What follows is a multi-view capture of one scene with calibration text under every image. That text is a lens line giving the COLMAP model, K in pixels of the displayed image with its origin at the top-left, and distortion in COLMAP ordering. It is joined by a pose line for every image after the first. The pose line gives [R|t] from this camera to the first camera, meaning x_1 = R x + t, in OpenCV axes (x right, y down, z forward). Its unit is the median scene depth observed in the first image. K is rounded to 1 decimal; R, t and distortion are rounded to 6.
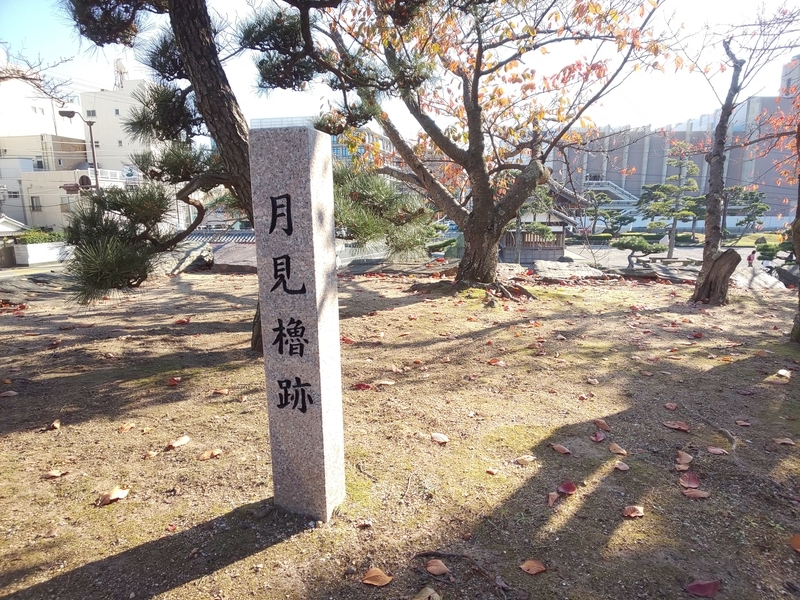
lens RADIAL K [[478.2, 0, 400.0], [0, 478.2, 300.0], [0, 0, 1]] dist [0.005100, -0.022620]
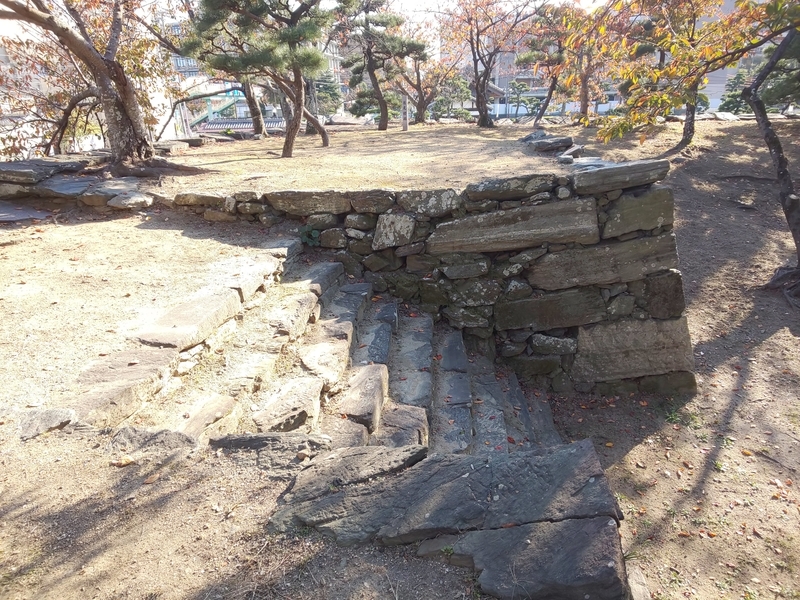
lens RADIAL K [[478.2, 0, 400.0], [0, 478.2, 300.0], [0, 0, 1]] dist [0.005100, -0.022620]
pose [[0.992210, -0.065653, 0.105870, -0.410497], [0.042099, 0.976569, 0.211049, 0.441954], [-0.117245, -0.204948, 0.971725, -2.452627]]
